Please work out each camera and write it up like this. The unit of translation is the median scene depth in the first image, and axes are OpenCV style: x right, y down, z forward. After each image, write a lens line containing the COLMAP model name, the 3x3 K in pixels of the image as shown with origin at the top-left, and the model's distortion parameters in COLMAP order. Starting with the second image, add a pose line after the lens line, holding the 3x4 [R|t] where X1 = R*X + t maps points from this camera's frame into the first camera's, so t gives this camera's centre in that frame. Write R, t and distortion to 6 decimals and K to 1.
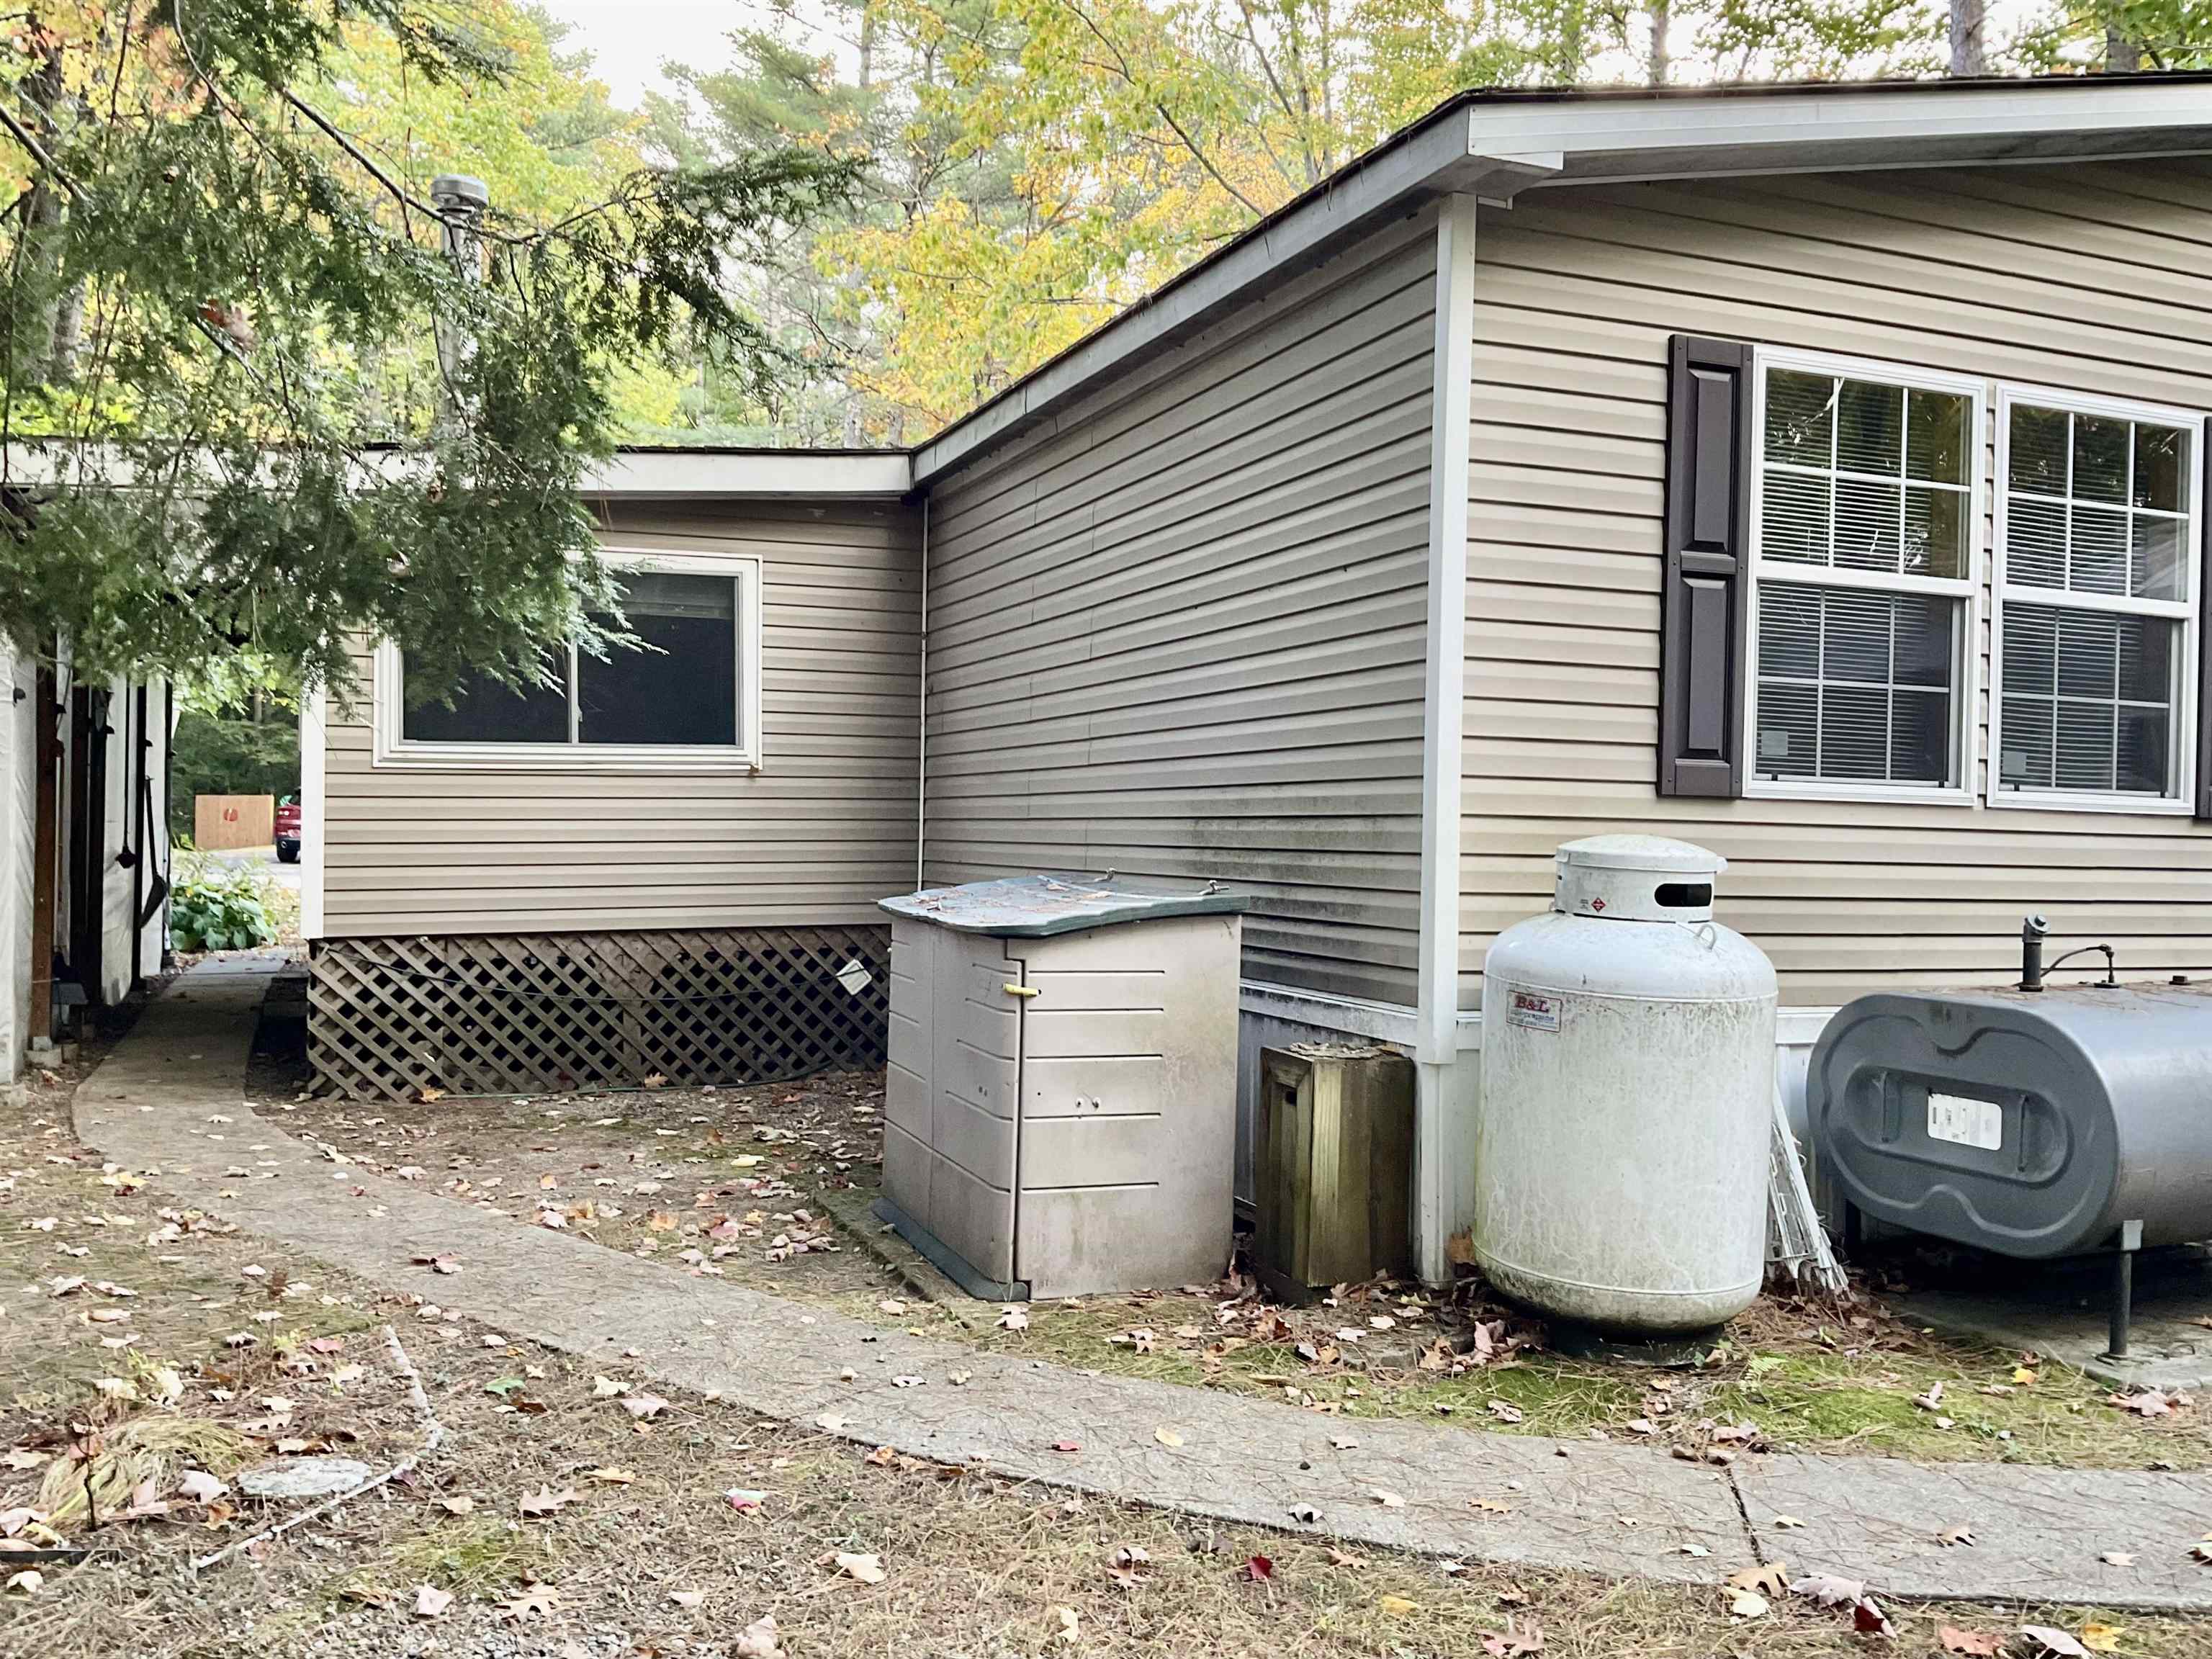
lens RADIAL K [[1832.2, 0, 1110.7], [0, 1832.2, 831.0], [0, 0, 1]] dist [0.024313, -0.027529]
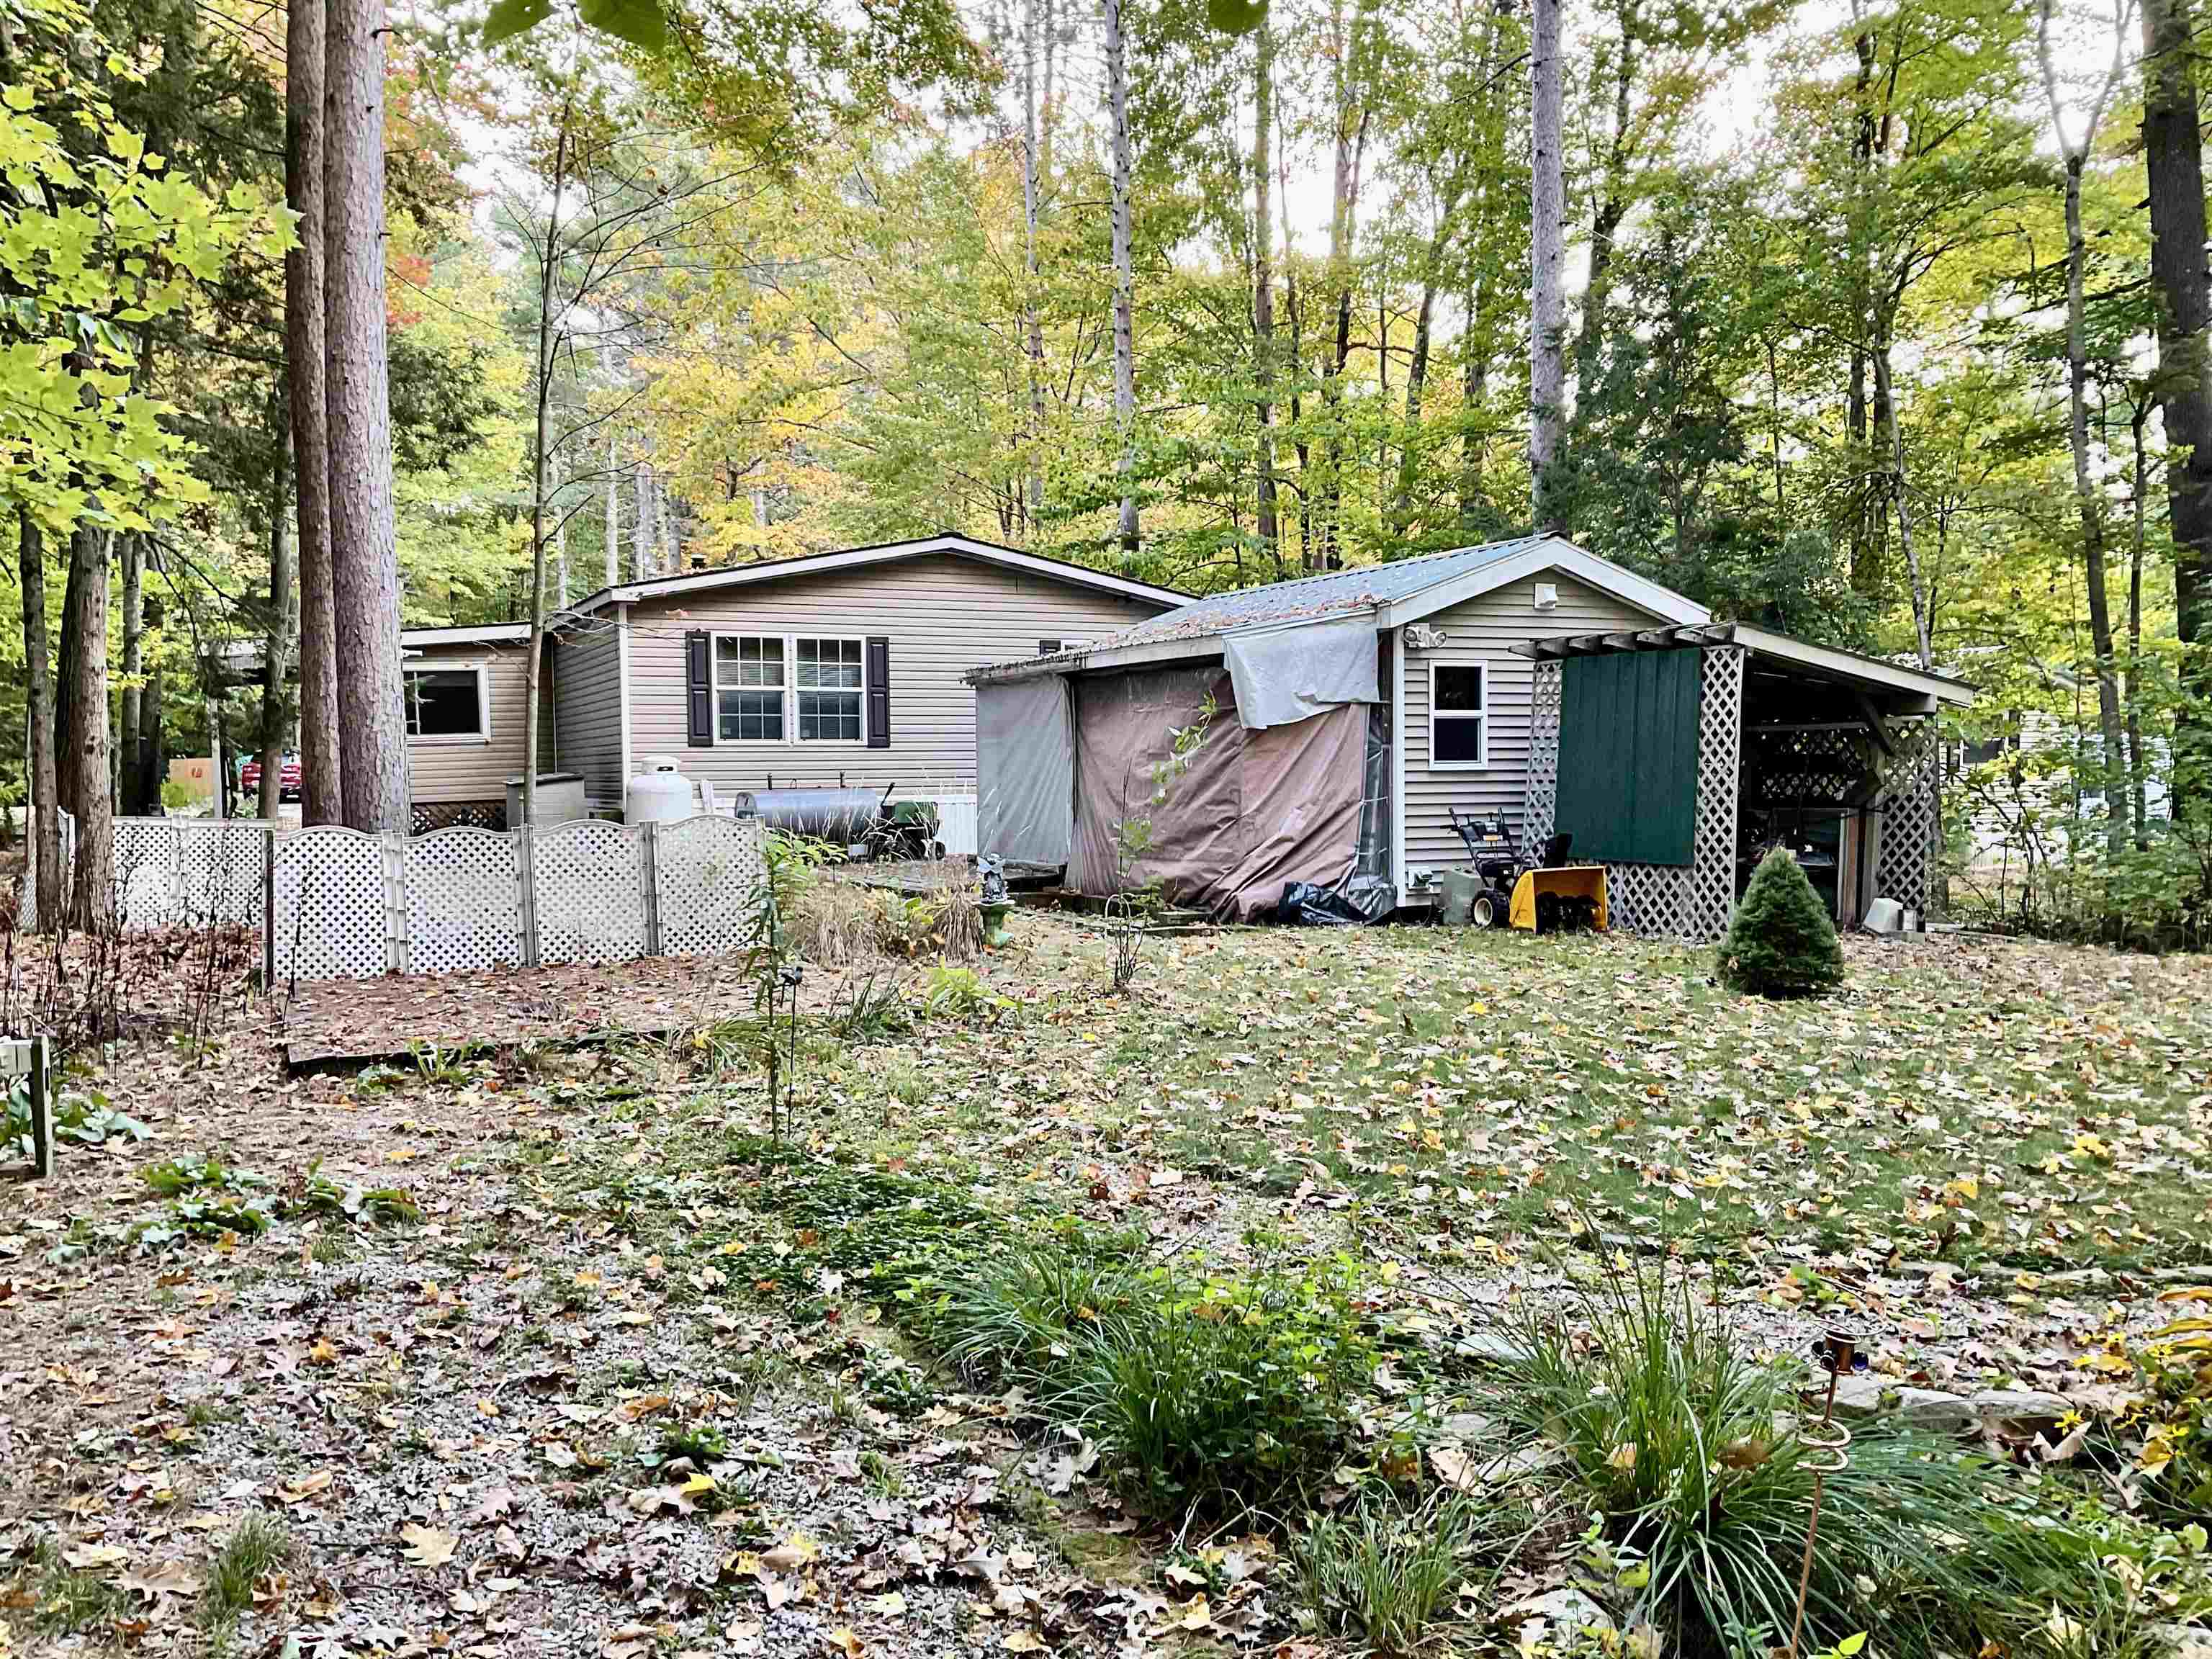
lens RADIAL K [[1832.2, 0, 1103.7], [0, 1832.2, 829.9], [0, 0, 1]] dist [0.024313, -0.027529]
pose [[0.998403, -0.030753, 0.047384, 0.974705], [0.029004, 0.998888, 0.037178, 0.040718], [-0.048475, -0.035744, 0.998185, -2.951164]]
